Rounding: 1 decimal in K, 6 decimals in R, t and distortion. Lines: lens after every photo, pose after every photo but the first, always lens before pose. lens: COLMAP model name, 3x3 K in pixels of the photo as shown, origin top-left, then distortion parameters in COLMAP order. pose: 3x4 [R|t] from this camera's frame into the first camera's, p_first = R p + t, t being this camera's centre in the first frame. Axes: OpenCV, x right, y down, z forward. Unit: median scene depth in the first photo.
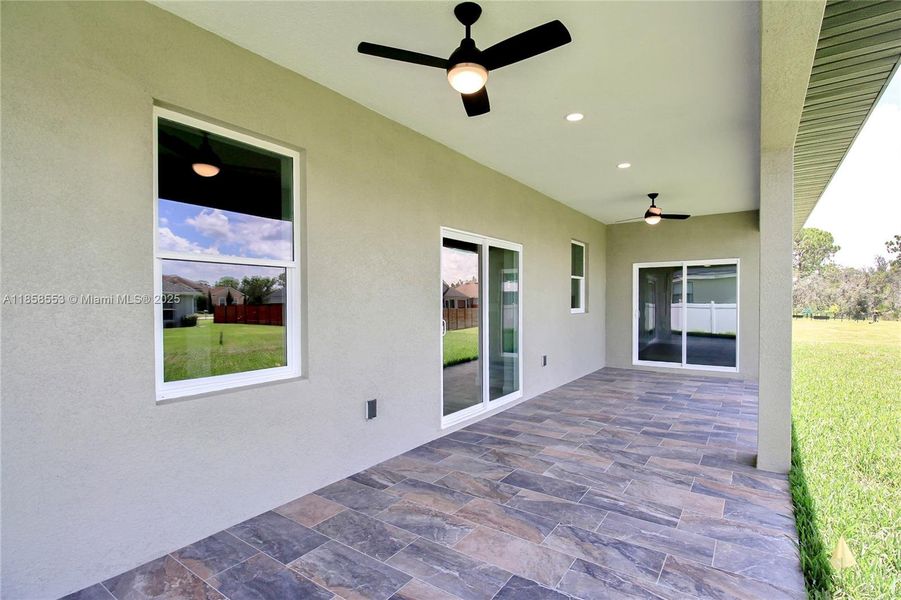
lens RADIAL K [[446.1, 0, 450.1], [0, 446.1, 307.8], [0, 0, 1]] dist [-0.008948, -0.000422]
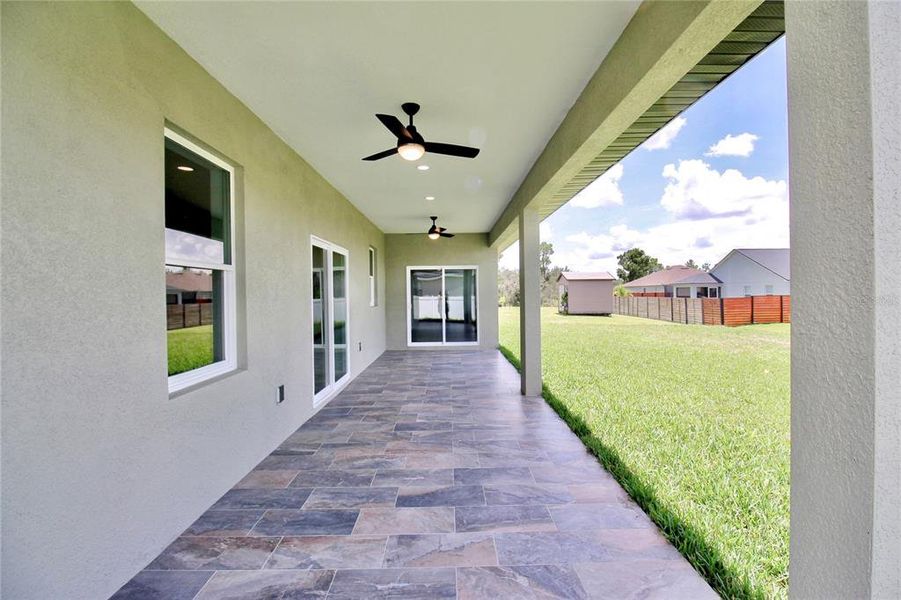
lens RADIAL K [[446.1, 0, 449.7], [0, 446.1, 294.1], [0, 0, 1]] dist [-0.008948, -0.000422]
pose [[0.805327, -0.007080, 0.592789, -0.552988], [0.016143, 0.999820, -0.009989, -0.012026], [-0.592611, 0.017614, 0.805296, -0.206934]]
